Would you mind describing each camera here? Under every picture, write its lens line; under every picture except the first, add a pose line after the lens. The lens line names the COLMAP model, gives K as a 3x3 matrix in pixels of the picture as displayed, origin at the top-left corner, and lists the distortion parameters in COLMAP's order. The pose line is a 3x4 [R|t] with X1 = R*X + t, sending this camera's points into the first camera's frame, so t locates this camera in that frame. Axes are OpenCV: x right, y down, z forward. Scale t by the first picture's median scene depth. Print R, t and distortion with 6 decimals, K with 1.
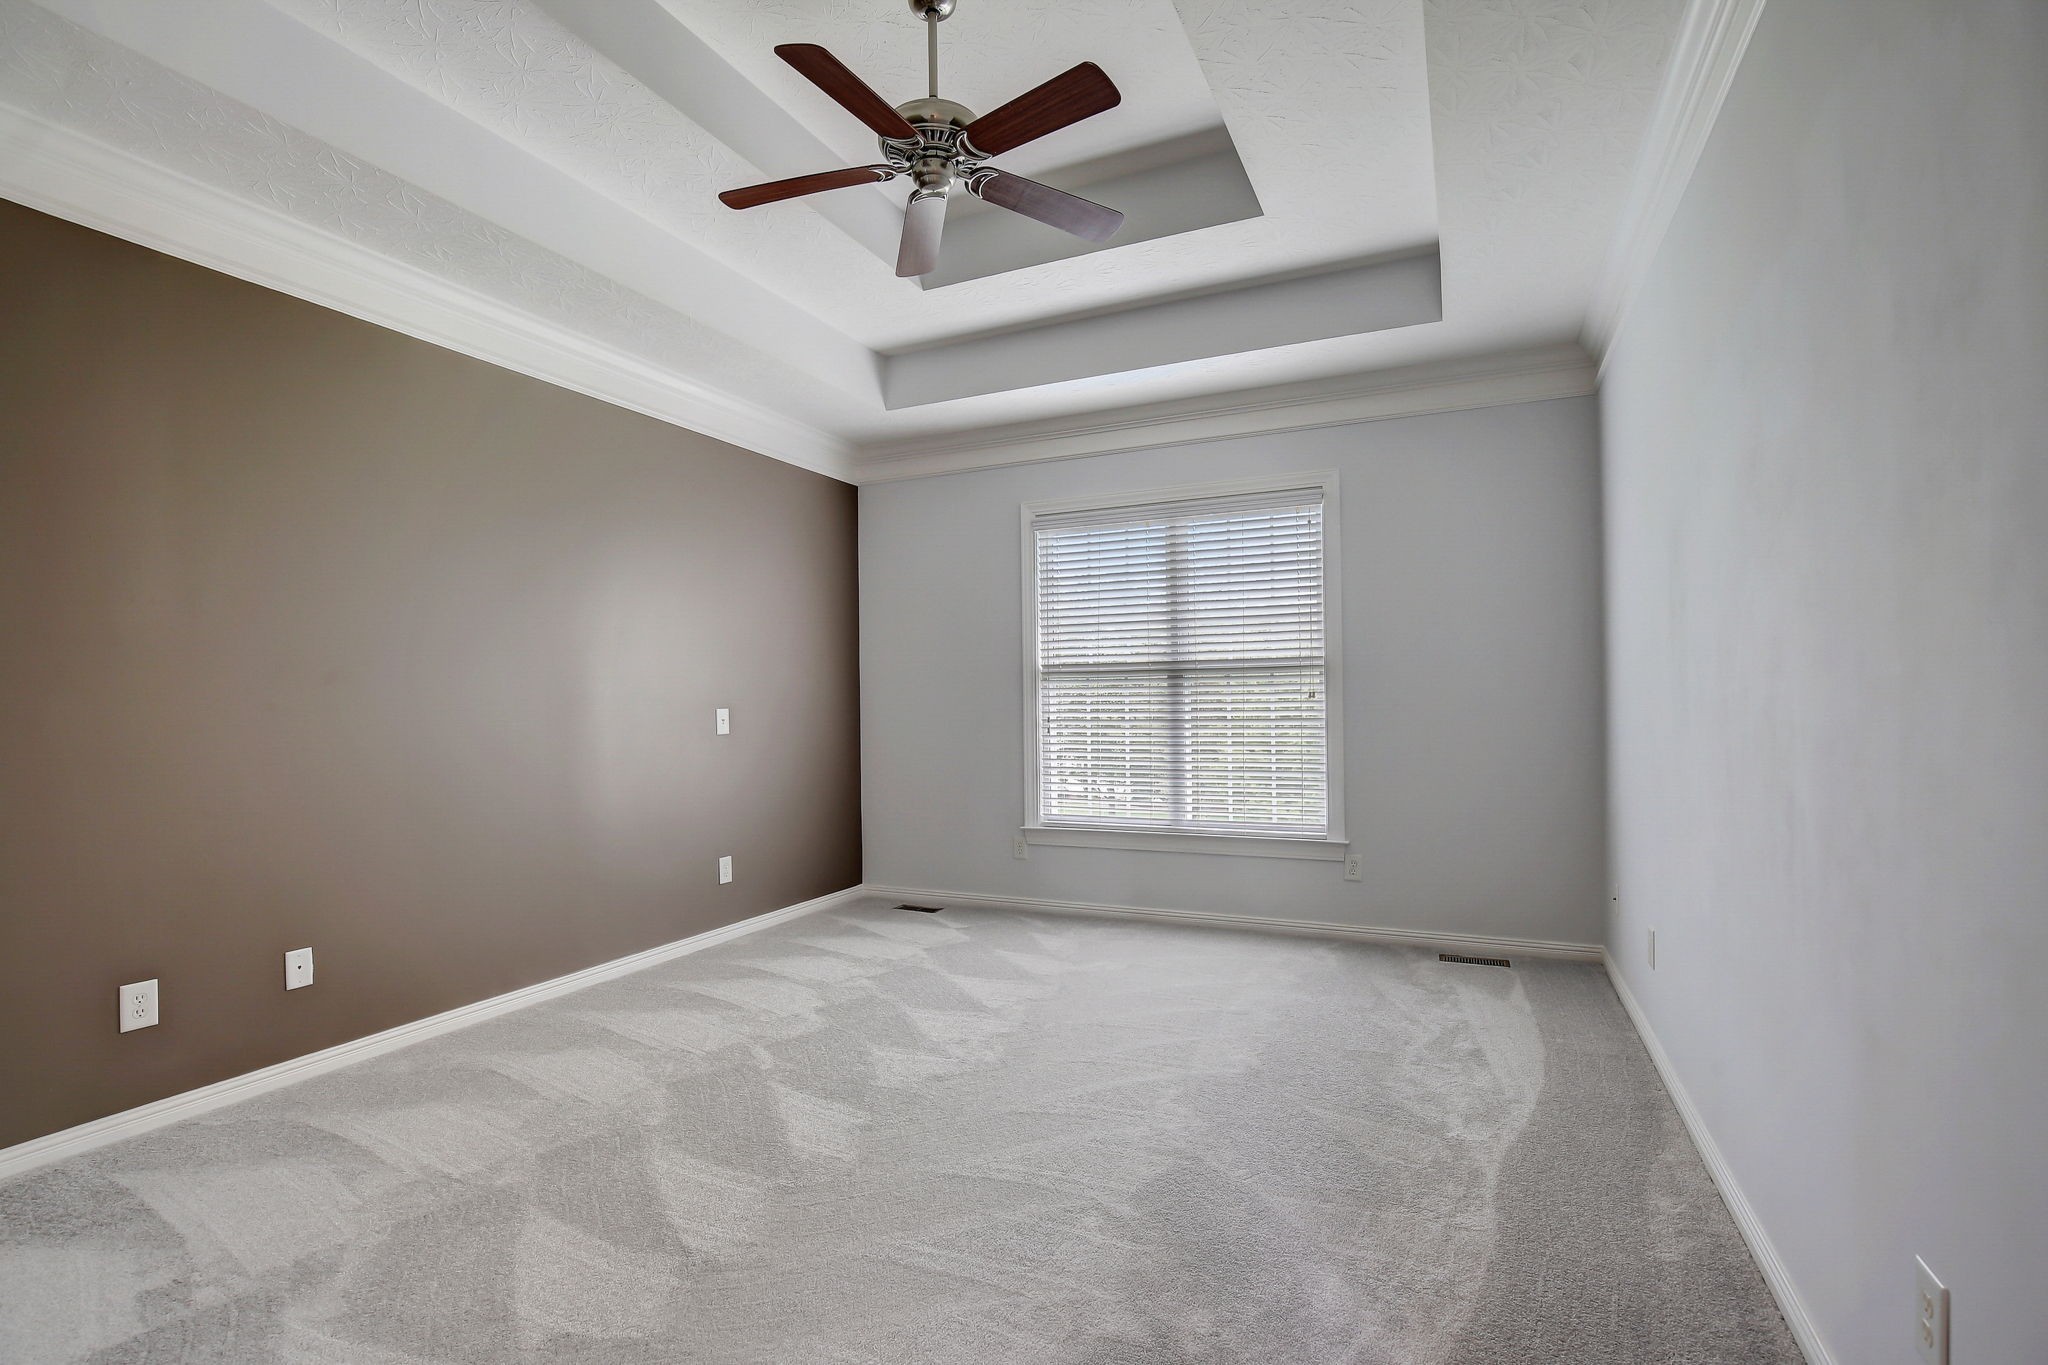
lens RADIAL K [[941.4, 0, 1029.3], [0, 941.4, 696.1], [0, 0, 1]] dist [-0.034634, 0.006018]
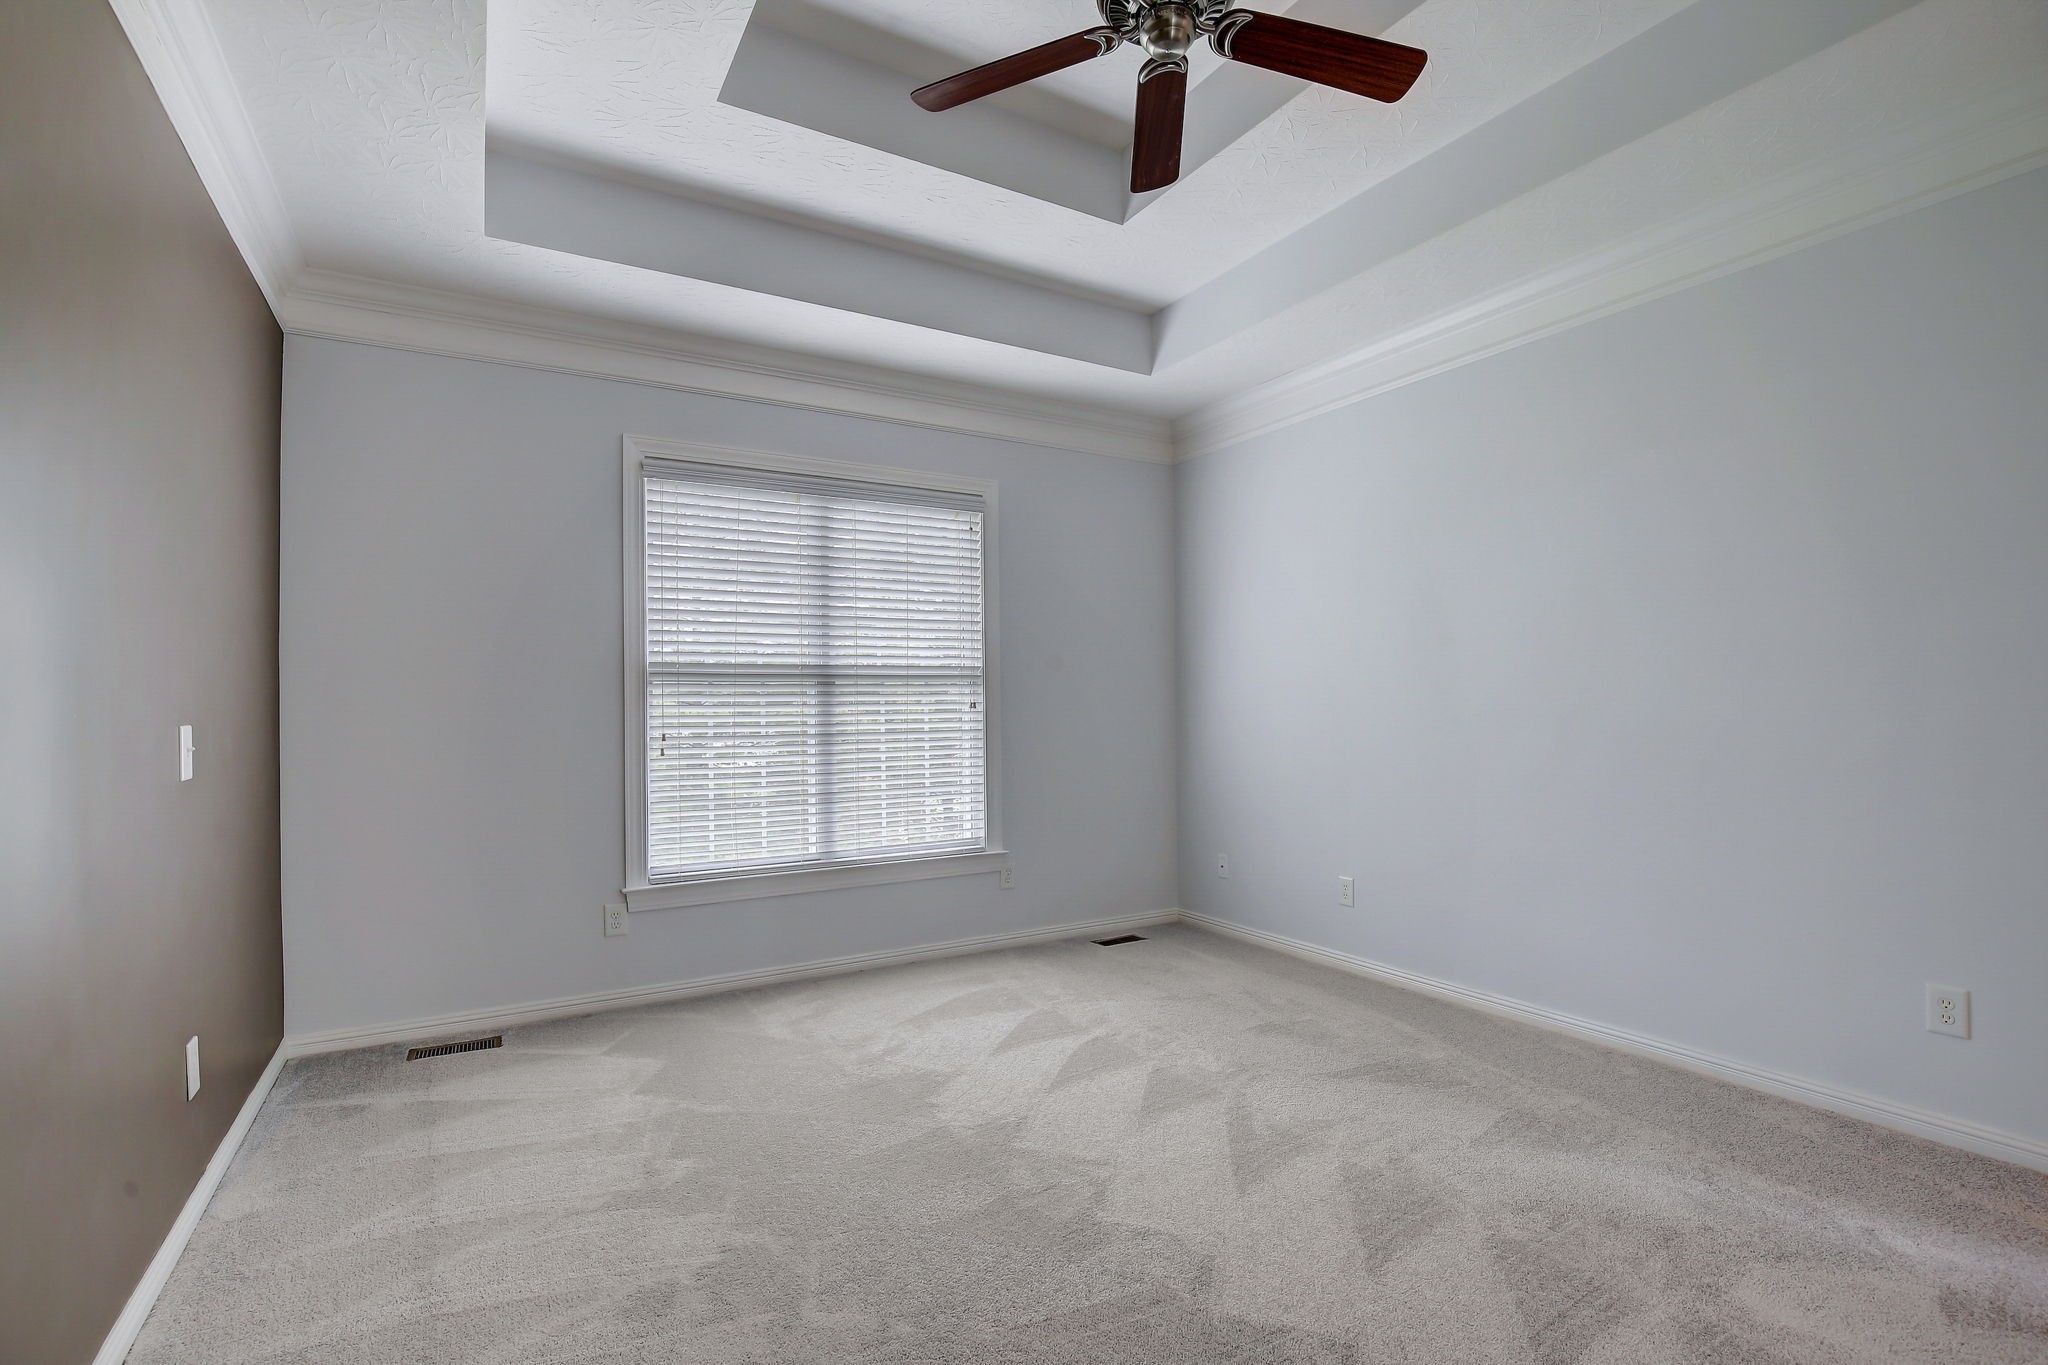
lens RADIAL K [[941.4, 0, 1029.3], [0, 941.4, 696.1], [0, 0, 1]] dist [-0.034634, 0.006018]
pose [[0.567322, 0.014368, 0.823371, -0.449271], [-0.001830, 0.999867, -0.016186, 0.004397], [-0.823494, 0.007676, 0.567273, 0.373559]]
